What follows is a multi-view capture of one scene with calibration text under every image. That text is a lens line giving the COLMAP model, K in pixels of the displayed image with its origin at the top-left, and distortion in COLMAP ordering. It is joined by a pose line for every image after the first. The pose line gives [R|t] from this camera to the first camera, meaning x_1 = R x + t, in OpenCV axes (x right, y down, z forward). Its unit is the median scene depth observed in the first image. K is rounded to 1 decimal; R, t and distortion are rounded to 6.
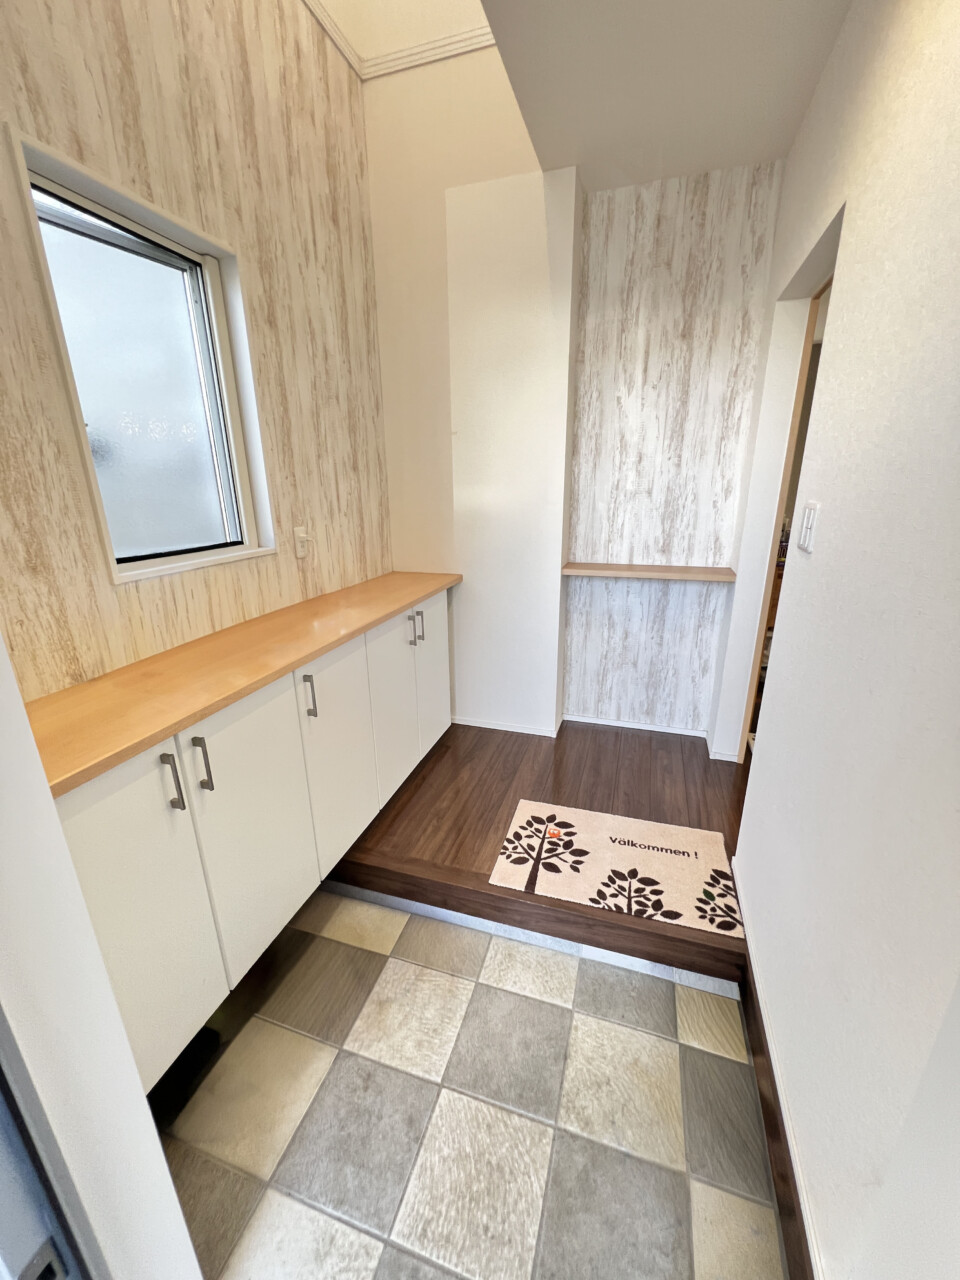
lens RADIAL K [[509.5, 0, 481.9], [0, 509.5, 644.2], [0, 0, 1]] dist [-0.006713, 0.001107]
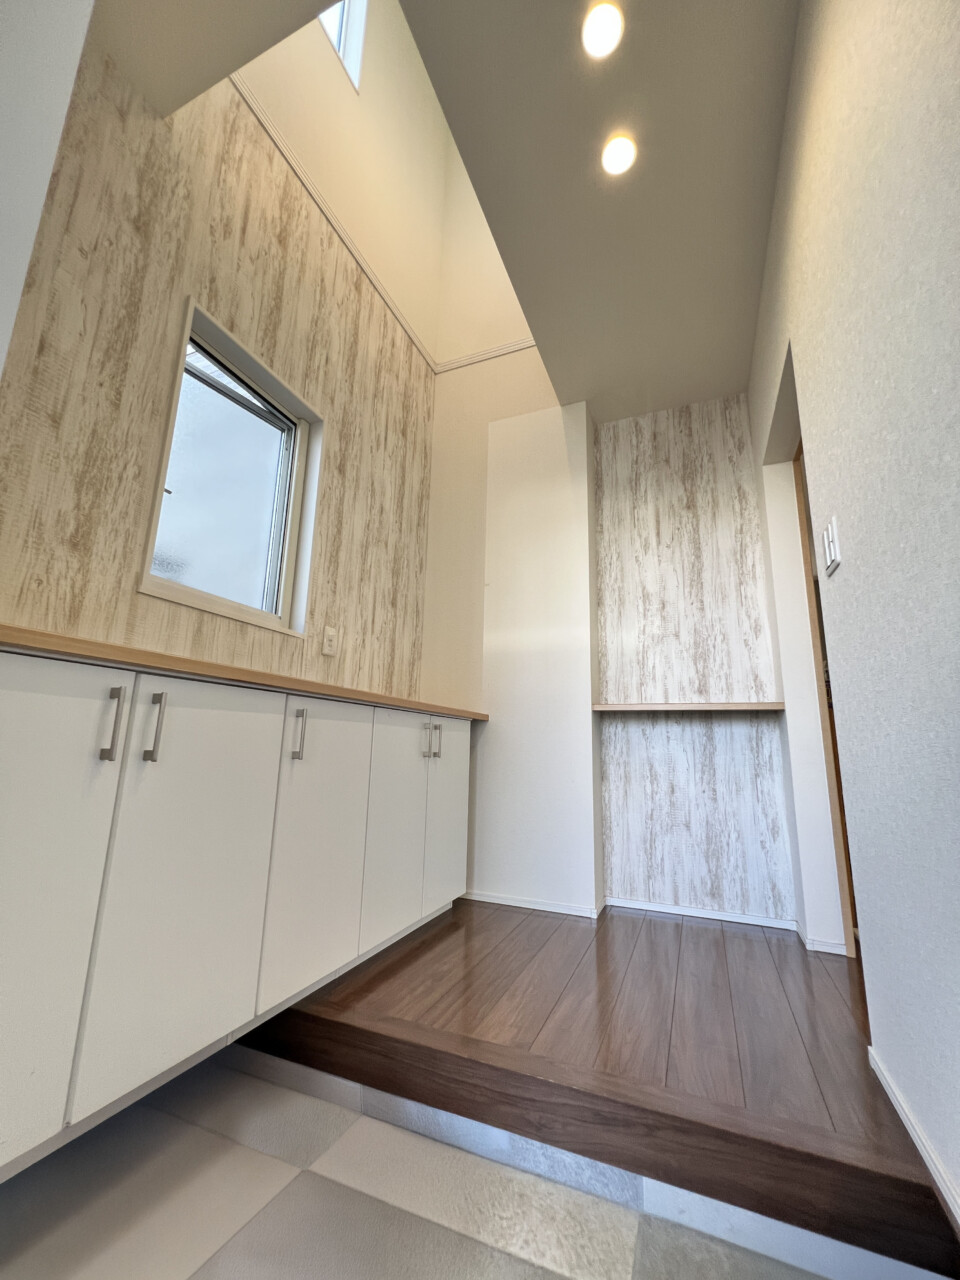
lens RADIAL K [[509.5, 0, 480.7], [0, 509.5, 641.6], [0, 0, 1]] dist [-0.006713, 0.001107]
pose [[0.995608, 0.016416, -0.092169, 0.041918], [-0.059843, 0.868705, -0.491702, 0.272990], [0.071995, 0.495058, 0.865872, 0.123378]]
